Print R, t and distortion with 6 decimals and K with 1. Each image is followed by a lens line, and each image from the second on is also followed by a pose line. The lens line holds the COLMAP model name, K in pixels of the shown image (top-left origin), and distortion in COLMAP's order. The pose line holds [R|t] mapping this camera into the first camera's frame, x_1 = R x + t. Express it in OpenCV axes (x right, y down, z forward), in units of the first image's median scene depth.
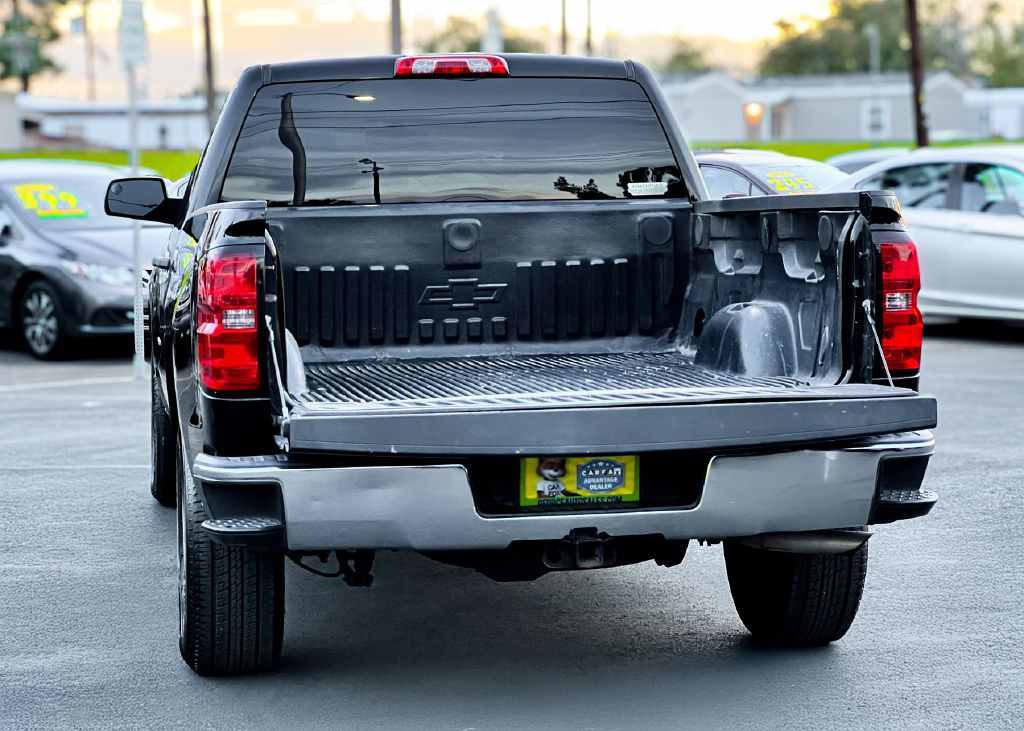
lens RADIAL K [[2485.8, 0, 512.0], [0, 2485.8, 365.5], [0, 0, 1]] dist [0.169986, 0.423885]
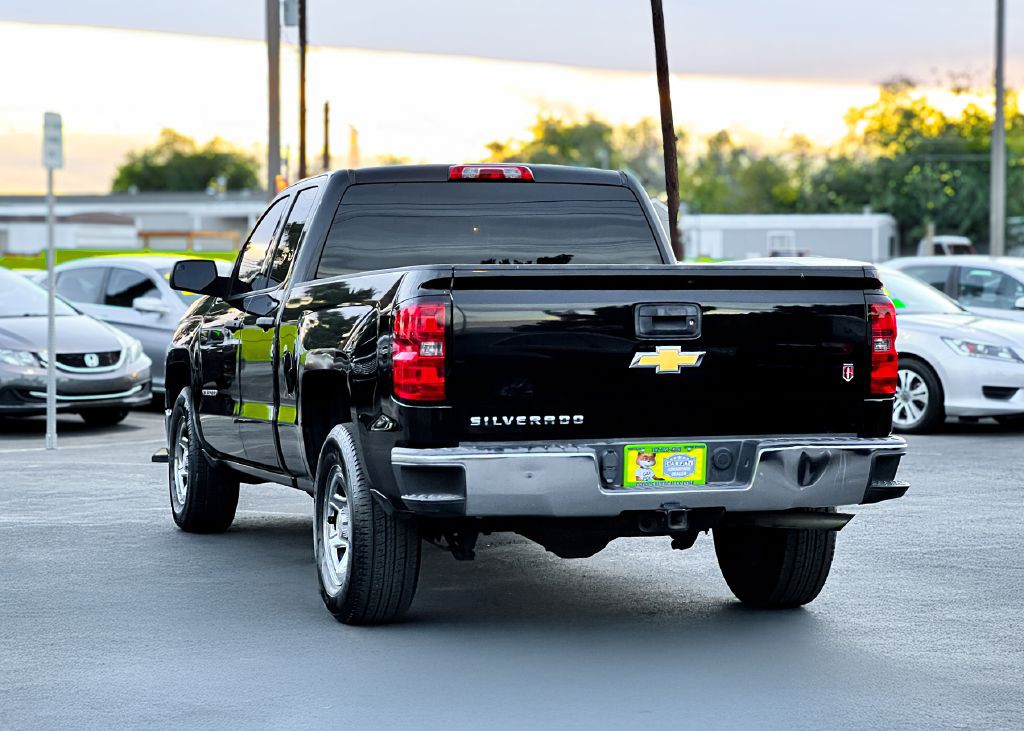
lens RADIAL K [[2528.4, 0, 513.1], [0, 2528.4, 290.6], [0, 0, 1]] dist [0.010230, -0.009833]
pose [[0.991149, 0.014060, 0.132007, -0.236165], [-0.003789, 0.996966, -0.077740, 0.054971], [-0.132700, 0.076552, 0.988196, -0.378411]]
